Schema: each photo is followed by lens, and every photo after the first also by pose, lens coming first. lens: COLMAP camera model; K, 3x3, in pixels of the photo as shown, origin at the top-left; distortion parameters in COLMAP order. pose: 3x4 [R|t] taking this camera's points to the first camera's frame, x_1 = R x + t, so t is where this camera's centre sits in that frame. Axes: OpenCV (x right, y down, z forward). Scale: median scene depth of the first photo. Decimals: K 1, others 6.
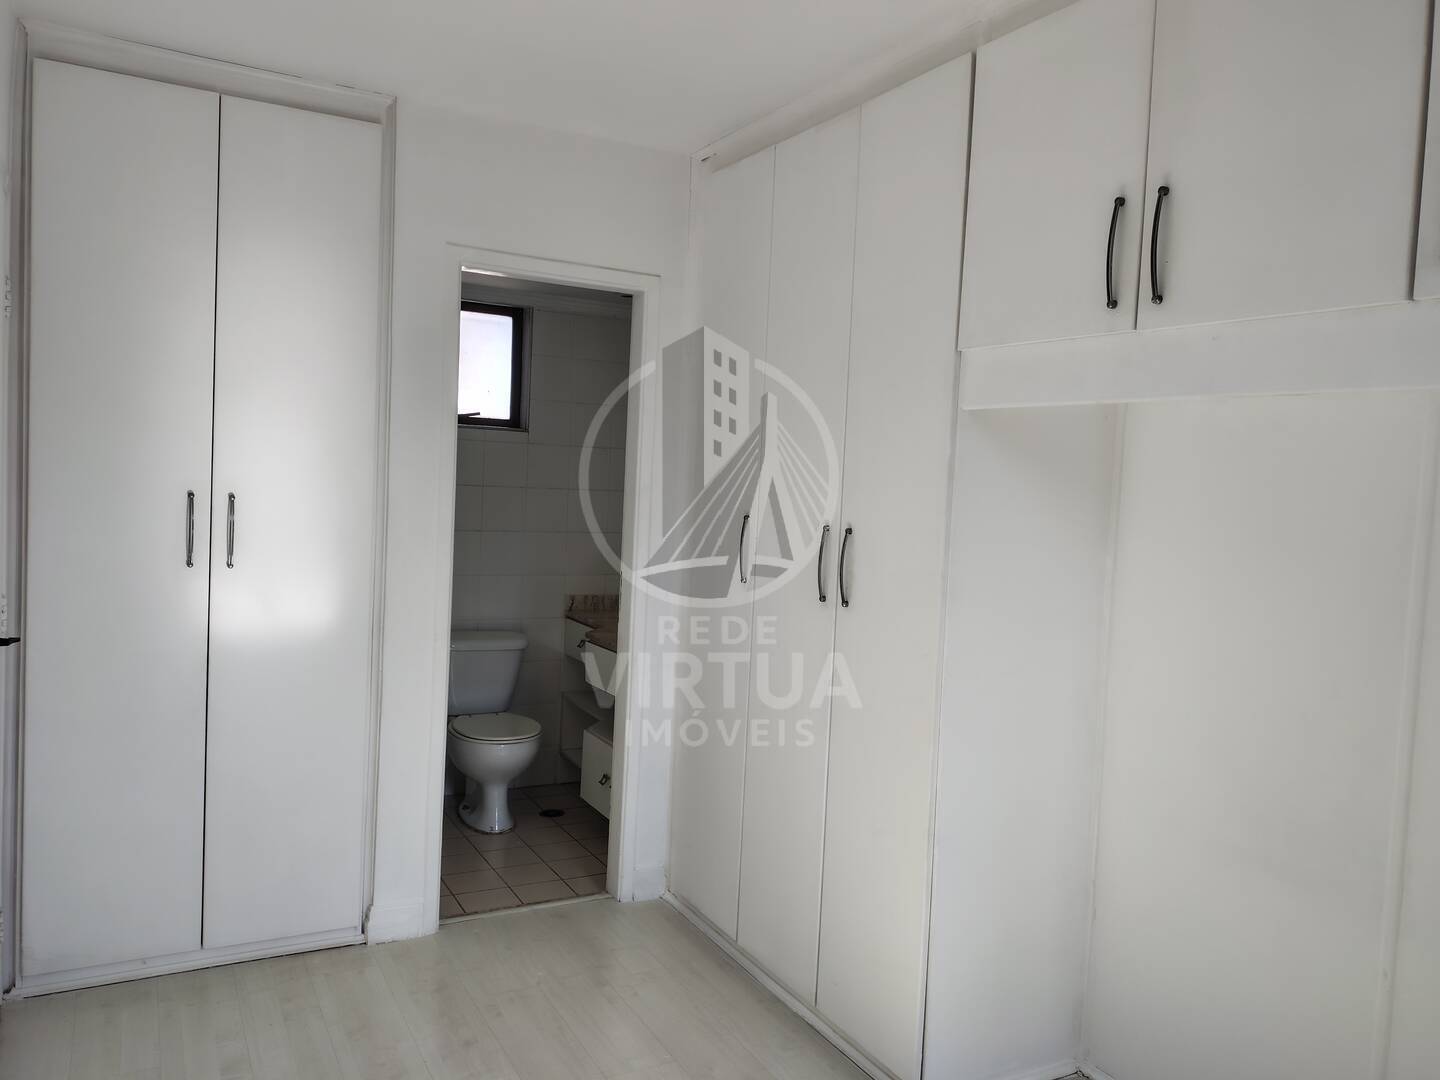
lens RADIAL K [[1099.5, 0, 720.5], [0, 1099.5, 540.2], [0, 0, 1]] dist [0.008220, -0.021492]
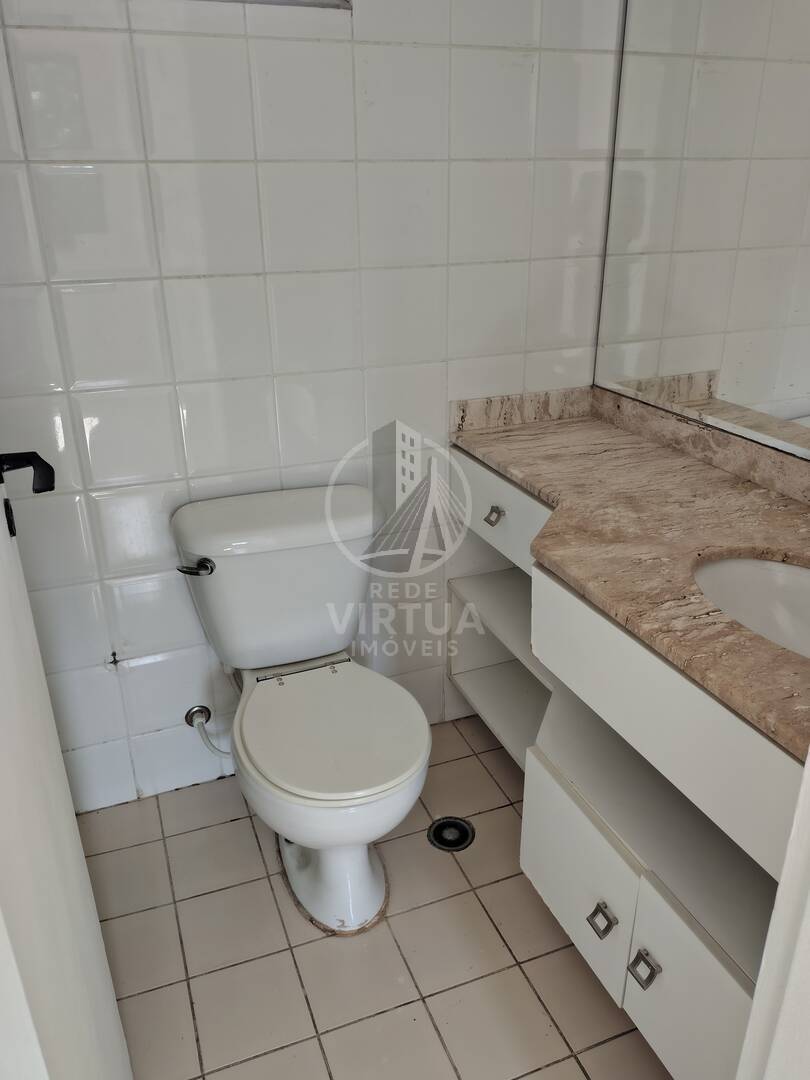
lens RADIAL K [[824.6, 0, 404.6], [0, 824.6, 540.2], [0, 0, 1]] dist [0.008220, -0.021492]
pose [[0.992803, -0.011809, -0.119175, -0.117071], [0.052295, 0.937987, 0.342705, -0.020912], [0.107738, -0.346470, 0.931853, 0.625322]]
